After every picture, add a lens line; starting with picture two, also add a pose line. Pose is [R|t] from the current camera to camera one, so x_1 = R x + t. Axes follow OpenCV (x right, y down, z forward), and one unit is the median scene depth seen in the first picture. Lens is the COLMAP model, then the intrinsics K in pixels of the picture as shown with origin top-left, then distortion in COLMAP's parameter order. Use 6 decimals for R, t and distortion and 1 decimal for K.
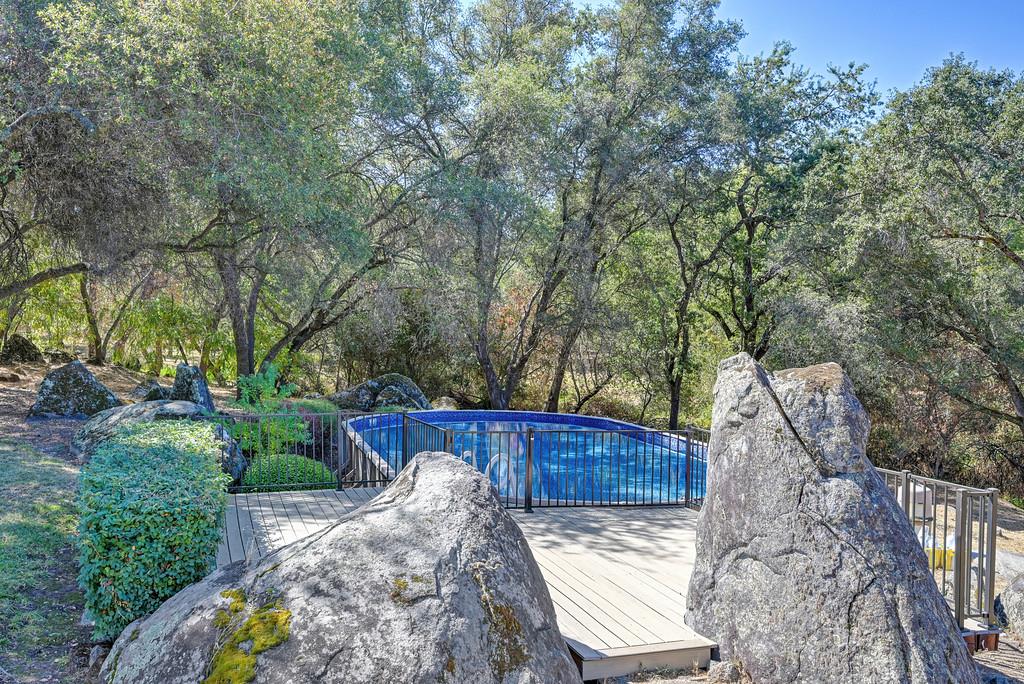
lens RADIAL K [[885.5, 0, 512.0], [0, 885.5, 342.0], [0, 0, 1]] dist [-0.010372, -0.006613]
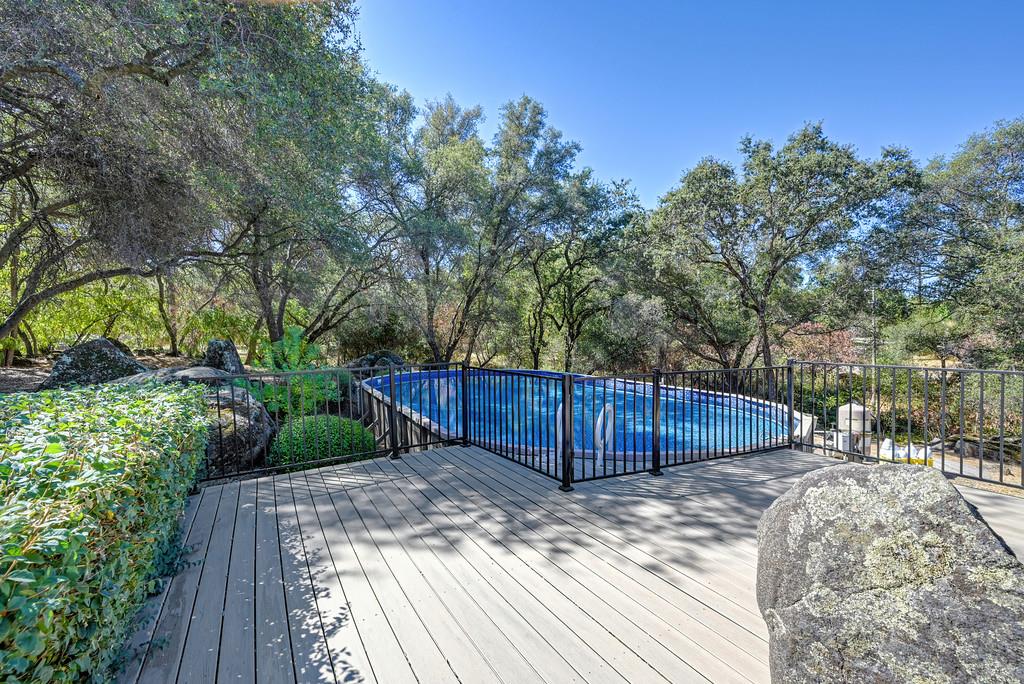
lens RADIAL K [[421.2, 0, 506.3], [0, 421.2, 347.0], [0, 0, 1]] dist [0.001543, 0.000116]
pose [[0.979444, -0.035813, 0.198510, -0.060562], [0.032981, 0.999302, 0.017556, 0.021223], [-0.199000, -0.010648, 0.979942, 0.213501]]
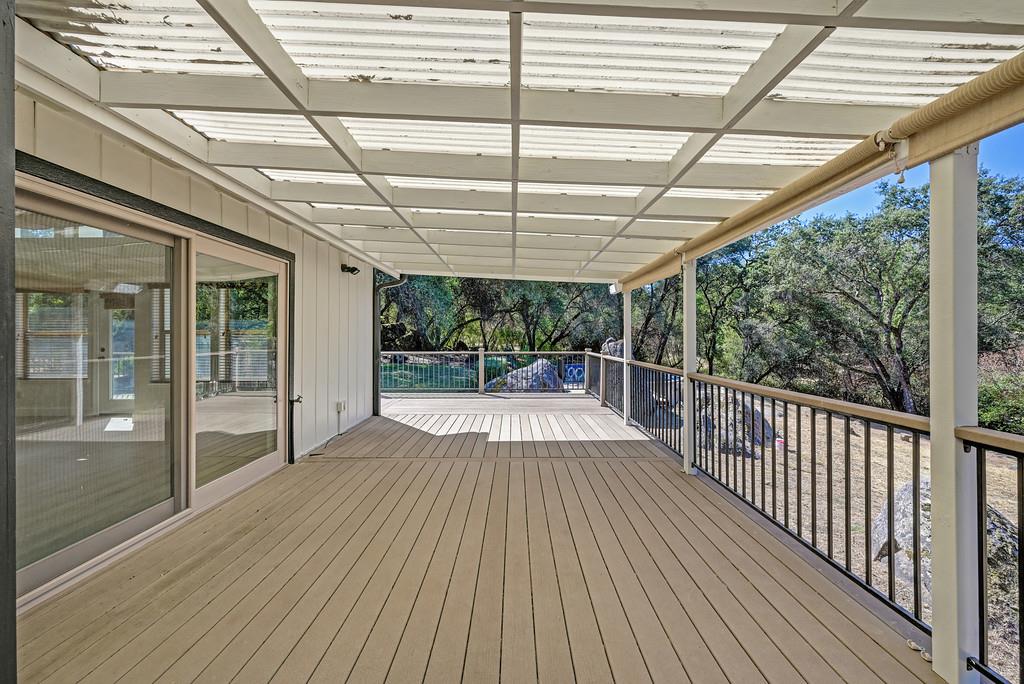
lens RADIAL K [[402.5, 0, 514.1], [0, 402.5, 336.2], [0, 0, 1]] dist [-0.000280, -0.000069]
pose [[0.931077, -0.015495, -0.364493, 0.117809], [0.007262, 0.999687, -0.023947, 0.012204], [0.364750, 0.019650, 0.930898, -0.229571]]
